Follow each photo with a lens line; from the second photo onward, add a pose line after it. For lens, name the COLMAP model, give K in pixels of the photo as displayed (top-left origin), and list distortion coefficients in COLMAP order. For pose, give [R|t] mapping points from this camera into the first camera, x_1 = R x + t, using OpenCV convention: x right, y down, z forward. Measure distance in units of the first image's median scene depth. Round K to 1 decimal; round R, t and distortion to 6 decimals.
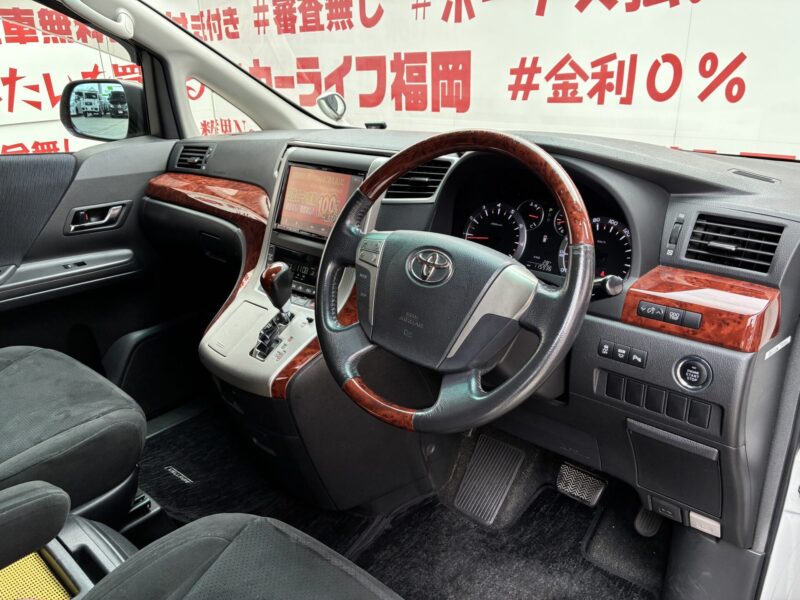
lens RADIAL K [[611.3, 0, 401.4], [0, 611.3, 295.6], [0, 0, 1]] dist [0.059168, -0.068911]
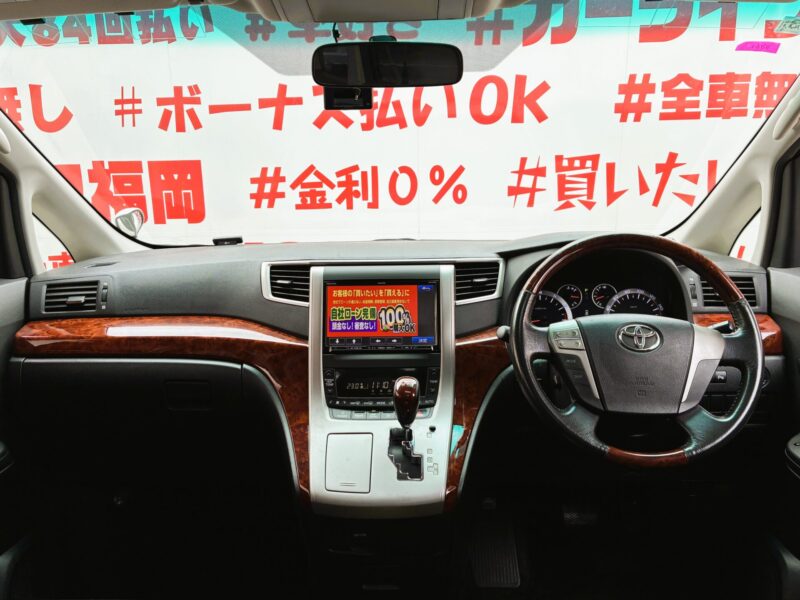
lens RADIAL K [[654.6, 0, 399.2], [0, 654.6, 315.1], [0, 0, 1]] dist [0.041196, -0.055676]
pose [[0.762934, -0.145840, 0.629812, -0.784094], [0.230136, 0.971671, -0.053779, -0.089063], [-0.604127, 0.185972, 0.774884, 0.155991]]
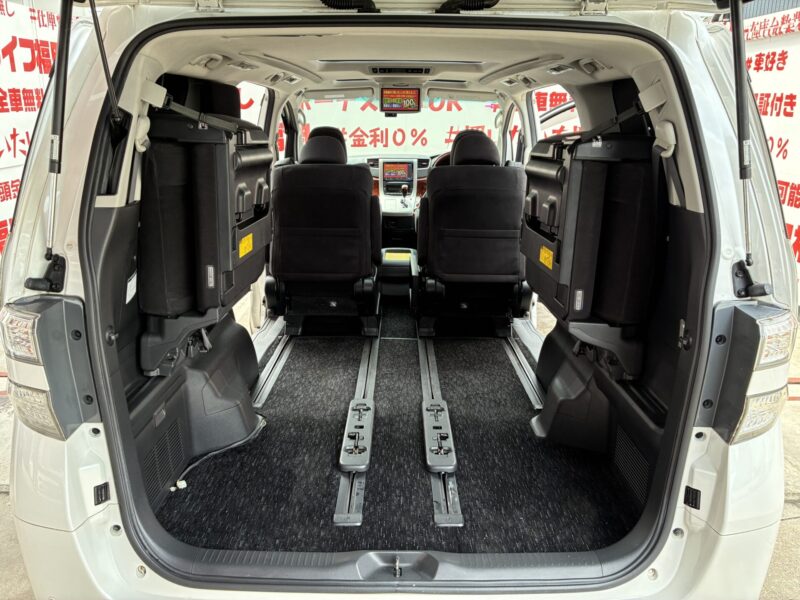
lens RADIAL K [[611.5, 0, 400.0], [0, 611.5, 300.0], [0, 0, 1]] dist [0.037184, -0.009292]
pose [[0.742765, -0.175157, 0.646235, -2.725889], [0.214451, 0.976565, 0.018206, 0.557446], [-0.634279, 0.125063, 0.762921, -1.813328]]
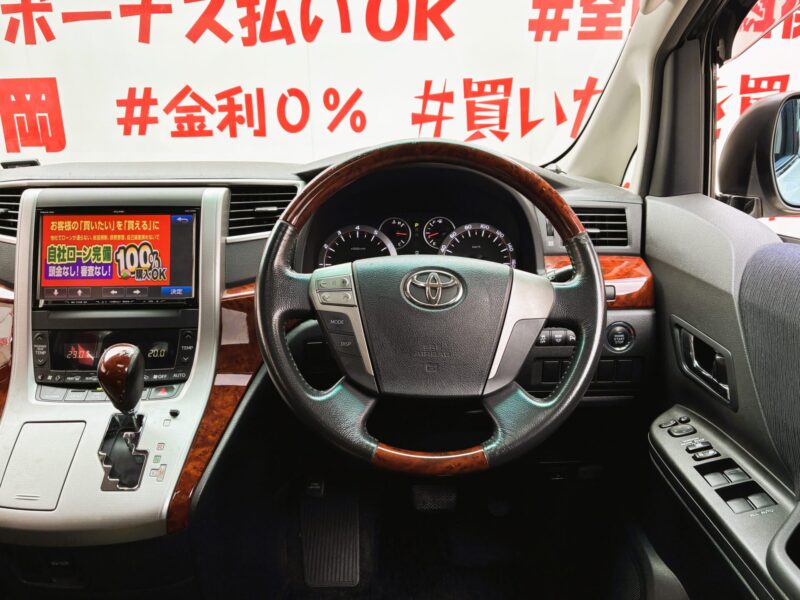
lens RADIAL K [[640.7, 0, 405.8], [0, 640.7, 295.8], [0, 0, 1]] dist [0.017773, -0.008681]
pose [[0.729790, -0.182694, 0.658810, -0.397098], [0.231468, 0.972751, 0.013346, -0.039144], [-0.643296, 0.142754, 0.752191, 0.214959]]
